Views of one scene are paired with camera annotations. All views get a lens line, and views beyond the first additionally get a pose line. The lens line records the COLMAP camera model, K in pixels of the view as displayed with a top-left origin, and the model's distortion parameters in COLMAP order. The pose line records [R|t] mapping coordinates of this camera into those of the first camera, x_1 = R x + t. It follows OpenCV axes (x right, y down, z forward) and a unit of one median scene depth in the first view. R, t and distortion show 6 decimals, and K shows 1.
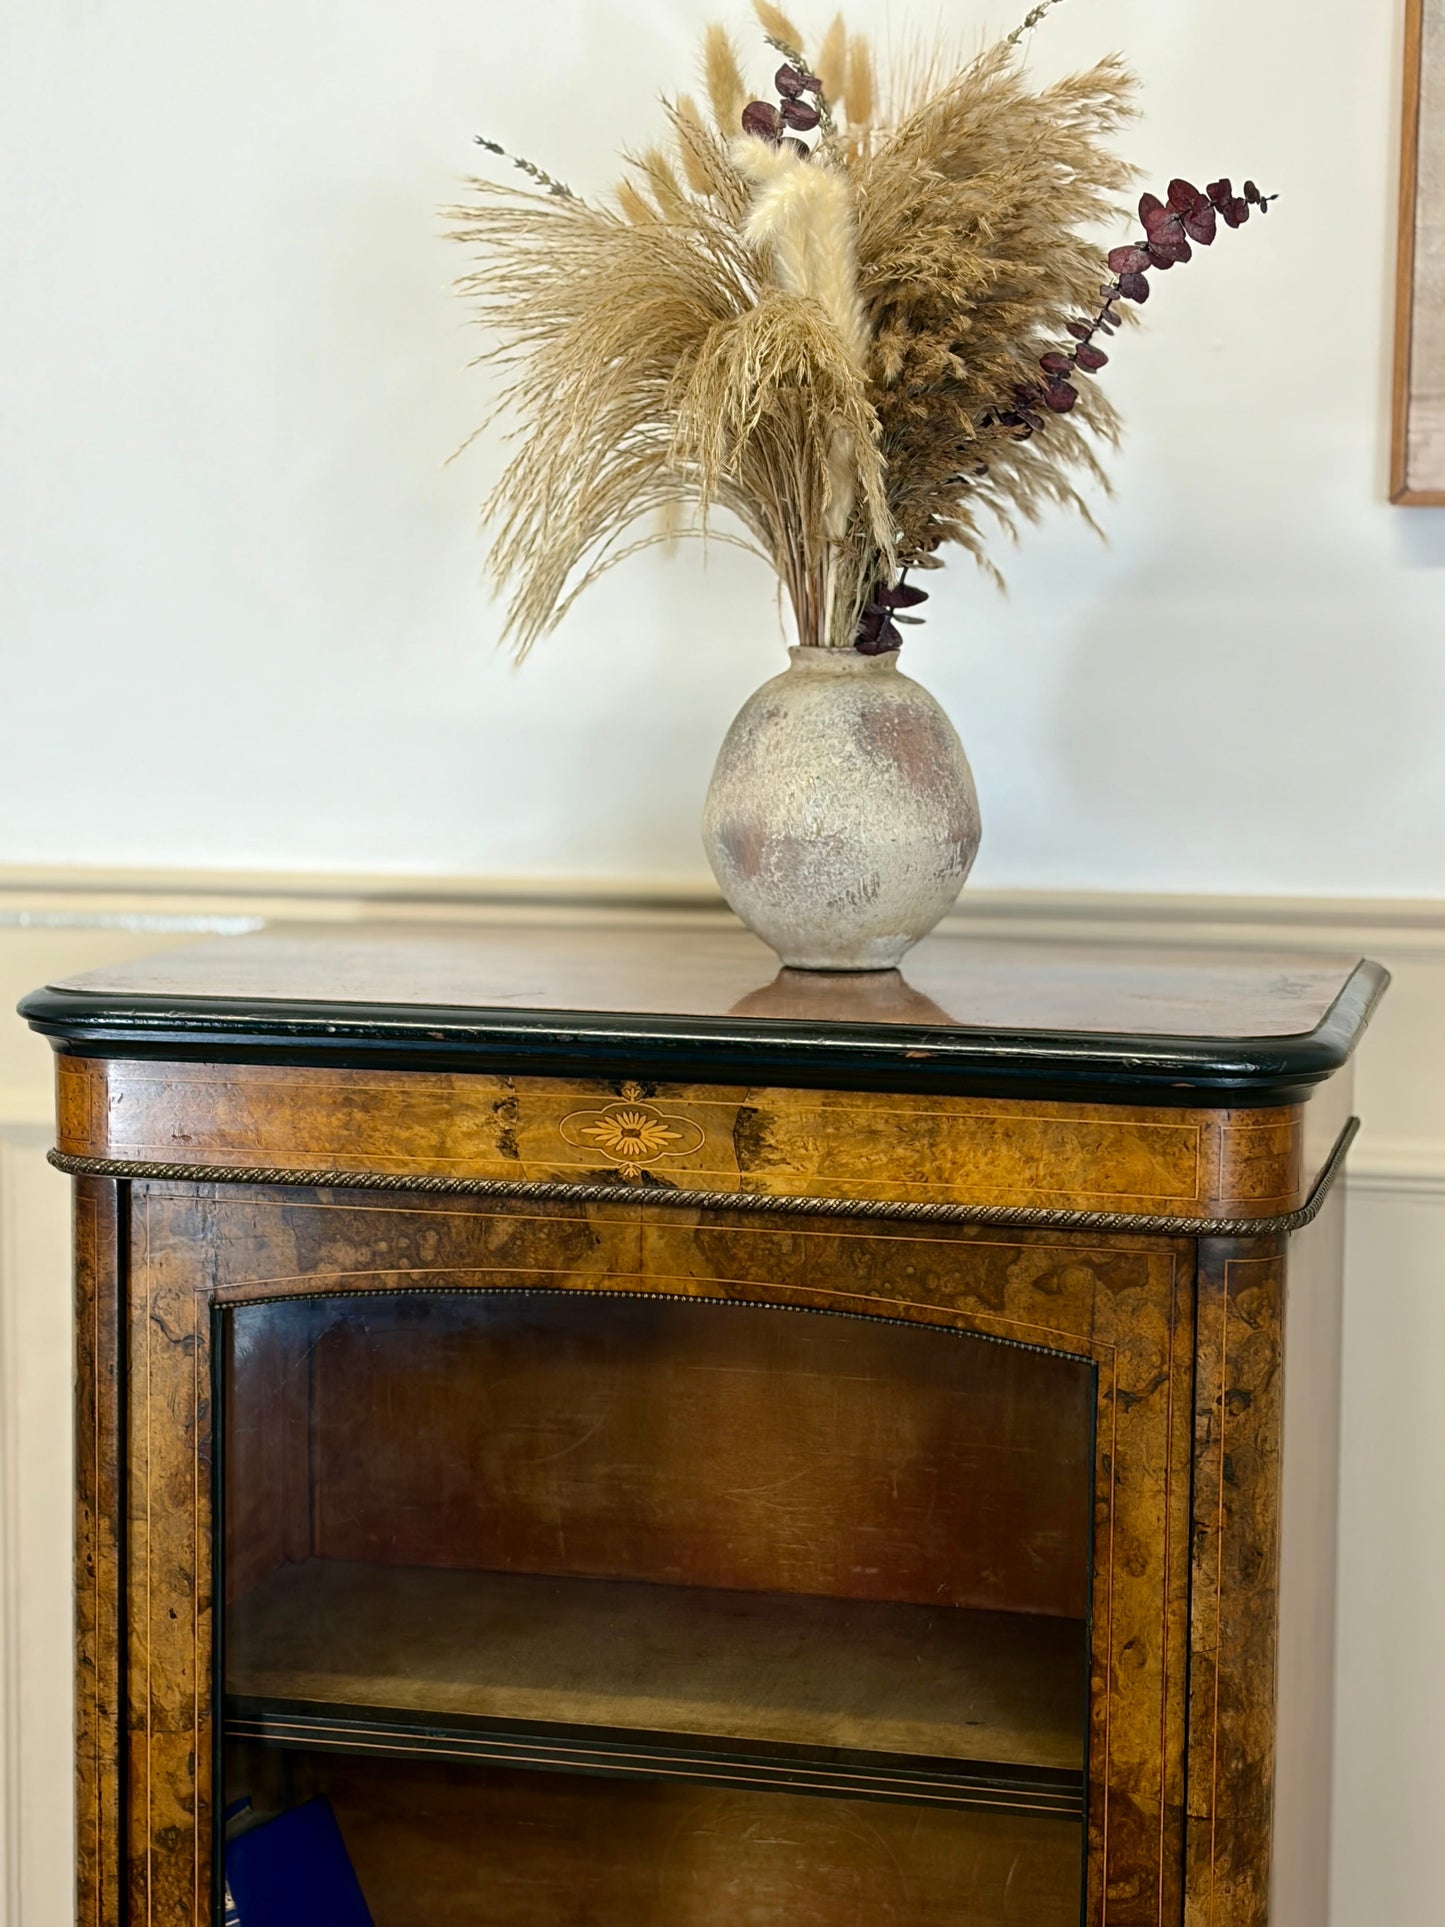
lens RADIAL K [[3768.9, 0, 708.8], [0, 3768.9, 967.5], [0, 0, 1]] dist [0.279797, -1.278158]
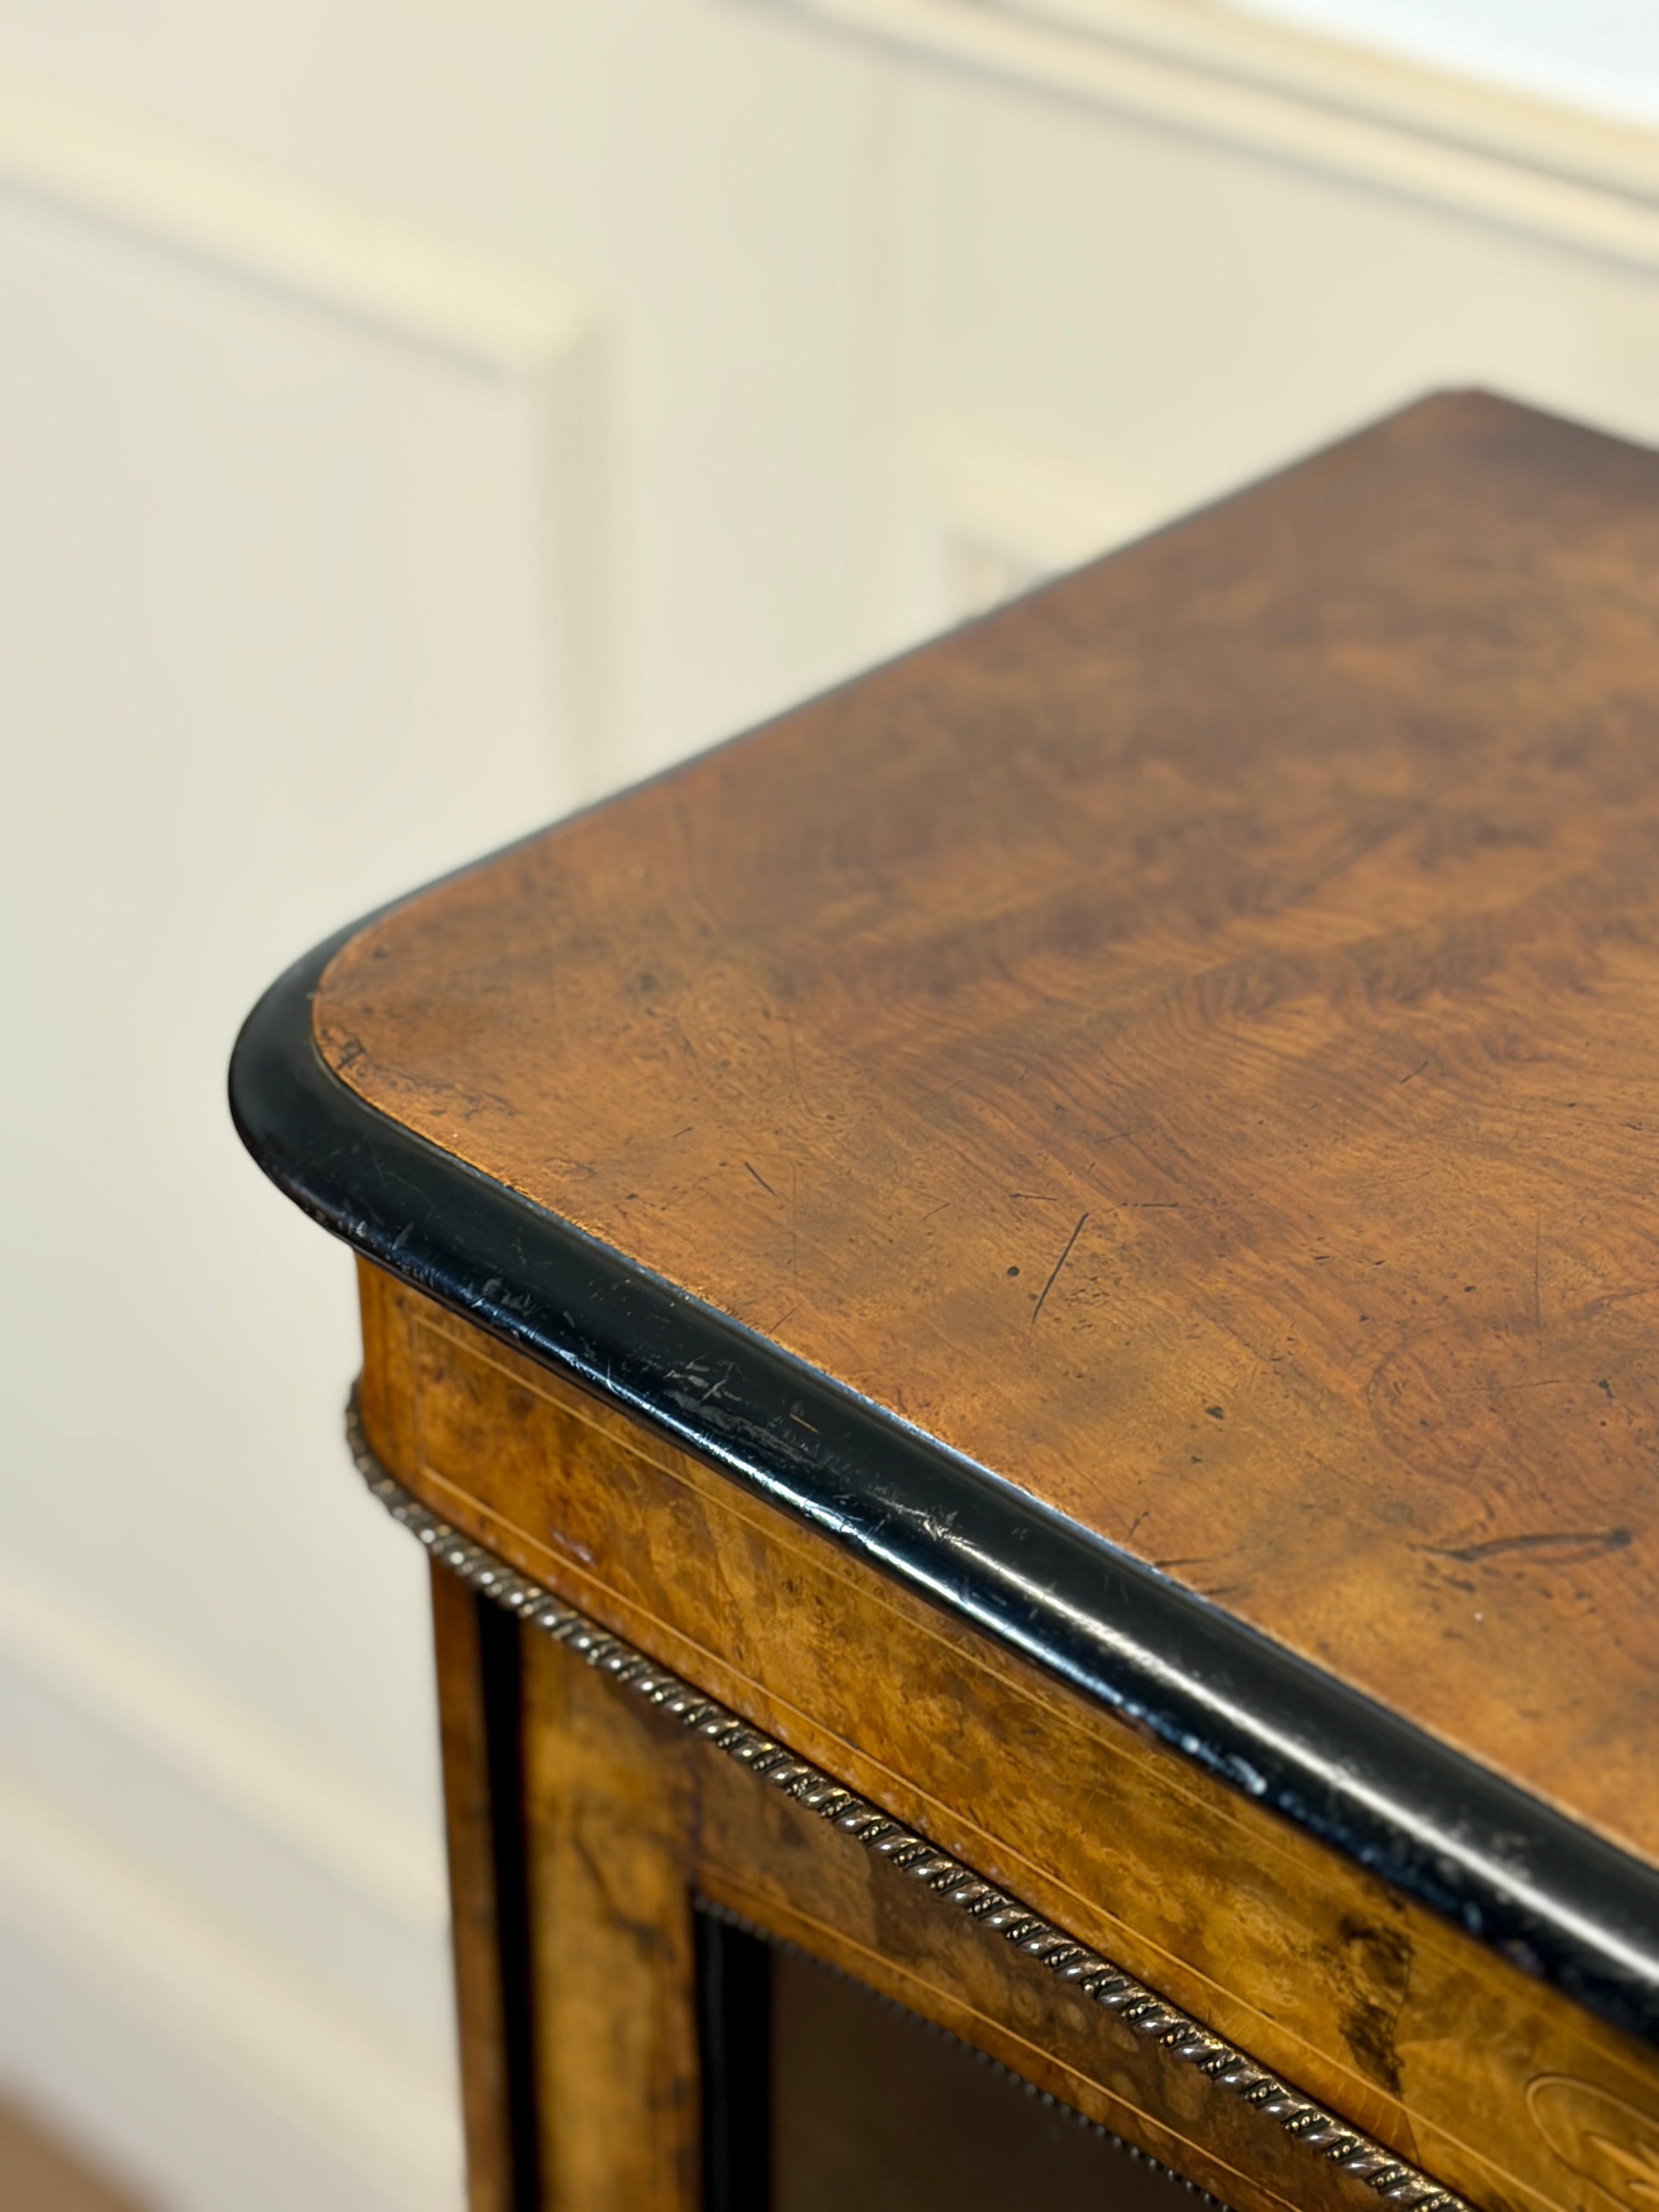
lens RADIAL K [[4326.6, 0, 813.8], [0, 4326.6, 1110.6], [0, 0, 1]] dist [0.279797, -1.278158]
pose [[0.868039, 0.271107, -0.415944, 0.031841], [-0.051211, 0.882179, 0.468121, -0.176198], [0.493848, -0.385047, 0.779650, 0.734924]]
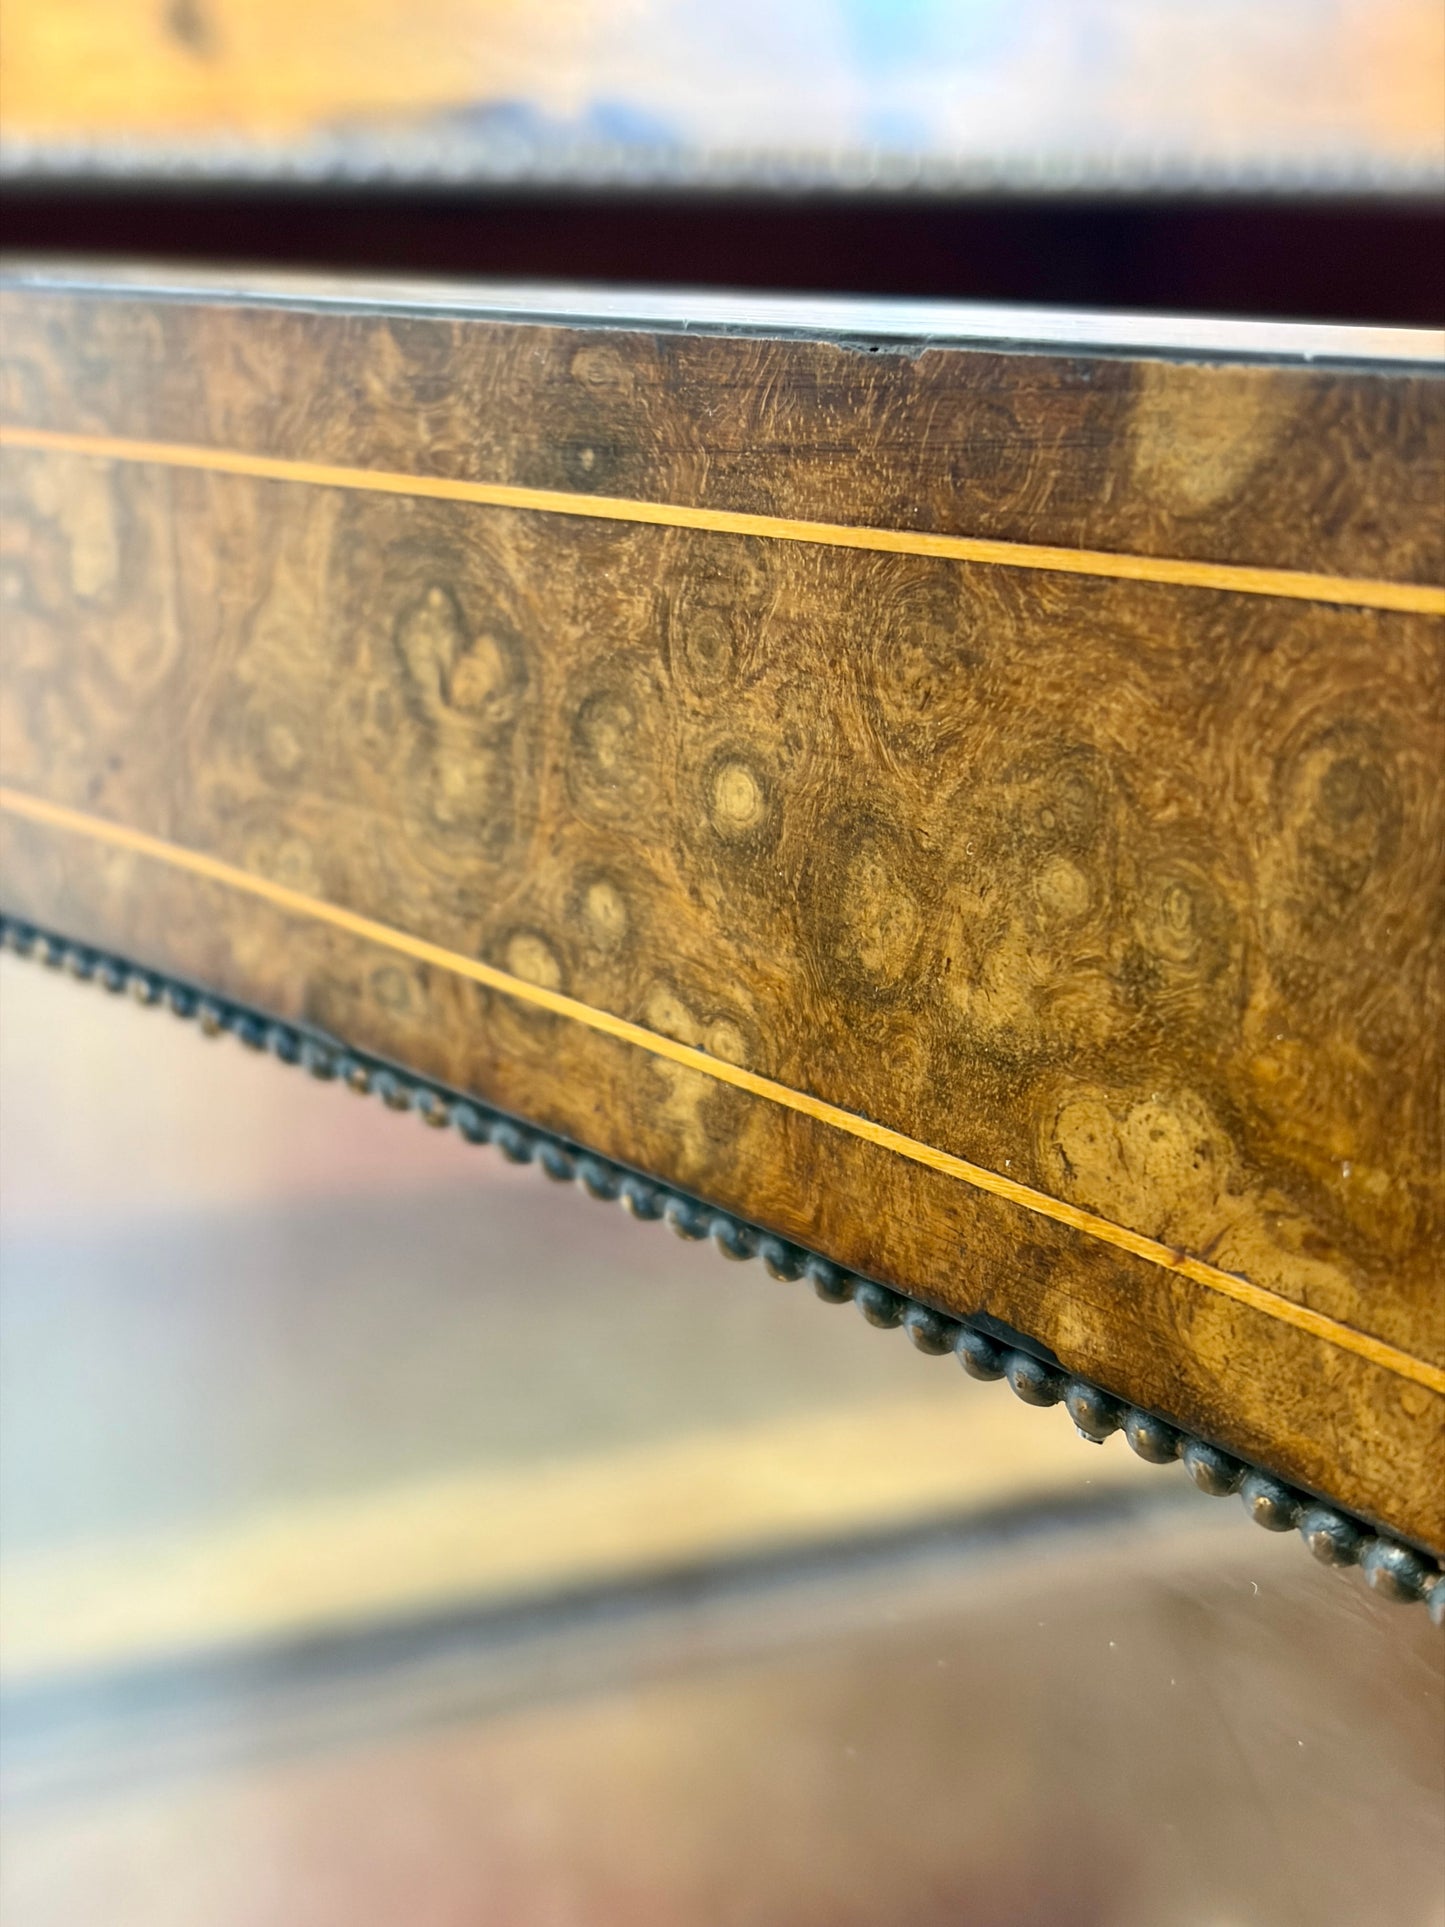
lens RADIAL K [[2872.6, 0, 722.5], [0, 2872.6, 963.5], [0, 0, 1]] dist [0.261984, -1.039639]
pose [[0.871240, 0.127064, -0.474126, 0.094107], [-0.061656, 0.986593, 0.151105, 0.070502], [0.486970, -0.102416, 0.867394, 0.905821]]
